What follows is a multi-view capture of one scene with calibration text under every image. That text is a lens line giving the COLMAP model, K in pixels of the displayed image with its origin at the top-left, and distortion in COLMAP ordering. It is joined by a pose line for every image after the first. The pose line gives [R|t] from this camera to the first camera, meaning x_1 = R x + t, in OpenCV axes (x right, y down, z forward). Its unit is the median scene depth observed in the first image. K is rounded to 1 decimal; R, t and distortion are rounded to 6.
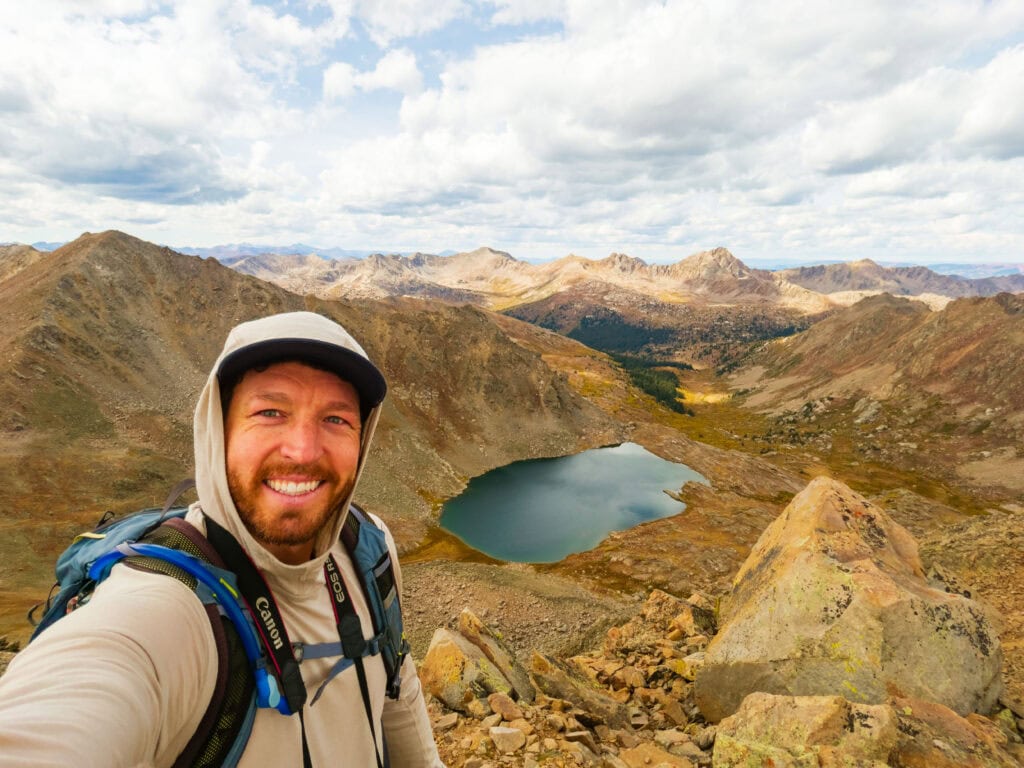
lens RADIAL K [[575.2, 0, 516.0], [0, 575.2, 380.0], [0, 0, 1]] dist [-0.005836, -0.000074]
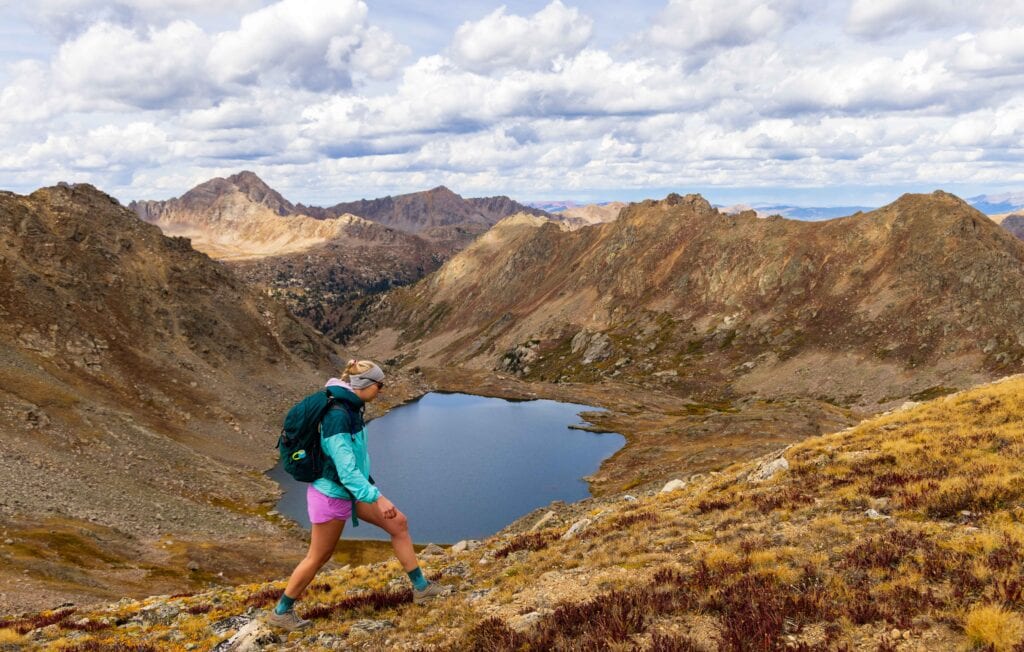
lens RADIAL K [[943.9, 0, 516.0], [0, 943.9, 318.7], [0, 0, 1]] dist [-0.005880, 0.000000]
pose [[0.793205, -0.098565, 0.600924, -0.521117], [0.150912, 0.987848, -0.037170, 0.131875], [-0.589958, 0.120170, 0.798441, 0.227901]]
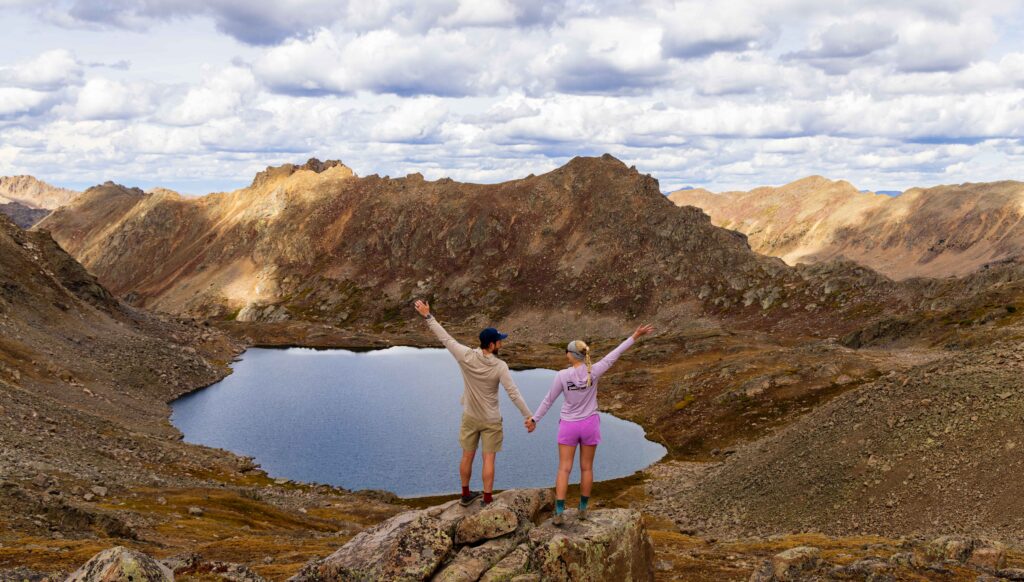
lens RADIAL K [[987.2, 0, 512.2], [0, 987.2, 289.3], [0, 0, 1]] dist [0.012983, 0.000000]
pose [[0.435516, -0.100434, 0.894561, -0.701614], [0.191222, 0.981398, 0.017088, 0.141890], [-0.879636, 0.163618, 0.446620, 0.694566]]
